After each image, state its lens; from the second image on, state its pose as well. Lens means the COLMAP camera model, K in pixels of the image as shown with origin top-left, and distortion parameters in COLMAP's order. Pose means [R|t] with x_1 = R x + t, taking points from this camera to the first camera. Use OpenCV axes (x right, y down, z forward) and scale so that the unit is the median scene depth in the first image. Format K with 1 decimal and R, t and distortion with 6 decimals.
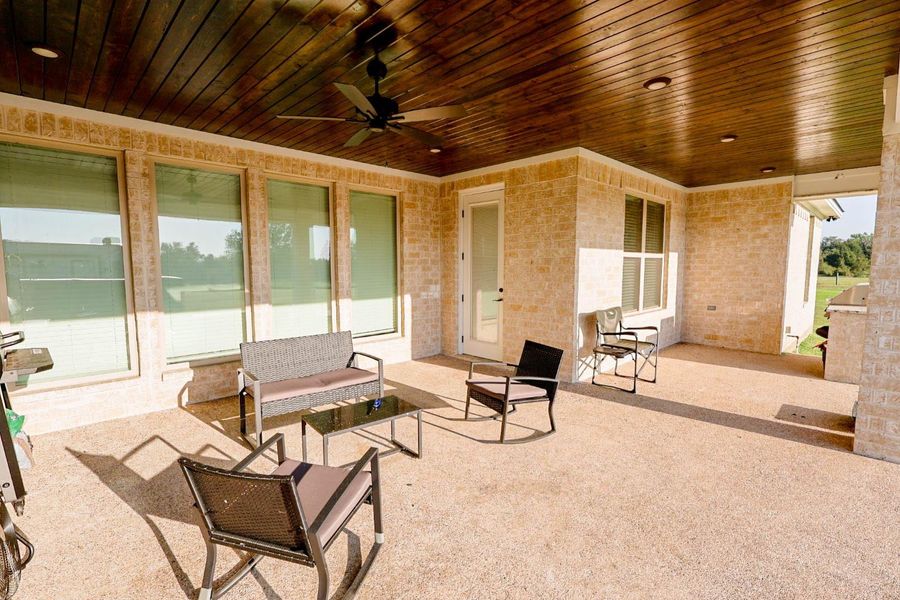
lens RADIAL K [[419.8, 0, 450.2], [0, 419.8, 301.3], [0, 0, 1]] dist [0.000407, 0.000074]
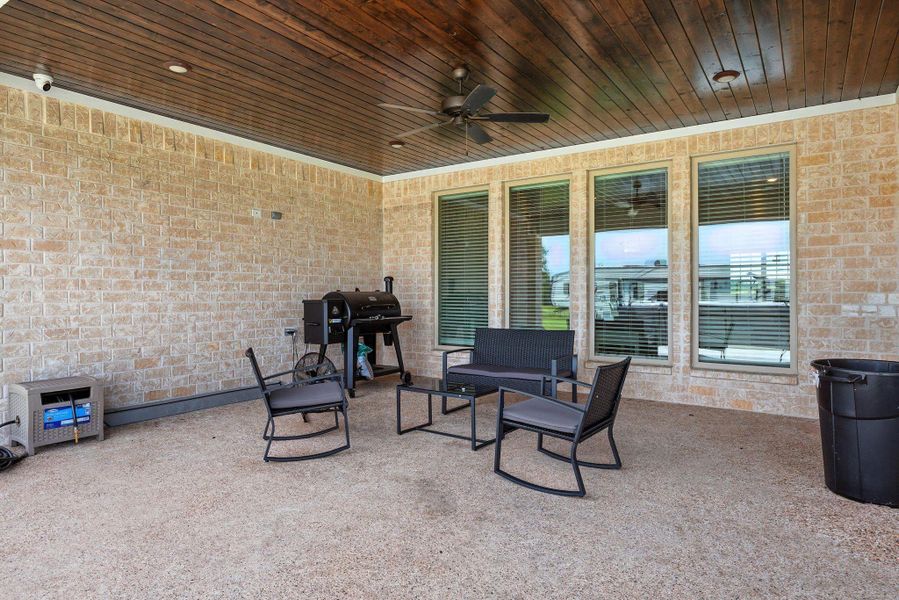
lens RADIAL K [[534.5, 0, 450.3], [0, 534.5, 296.9], [0, 0, 1]] dist [-0.000255, -0.000170]
pose [[0.208683, 0.014585, -0.977875, 0.549999], [-0.081557, 0.996665, -0.002539, 0.013805], [0.974577, 0.080283, 0.209177, 0.337013]]
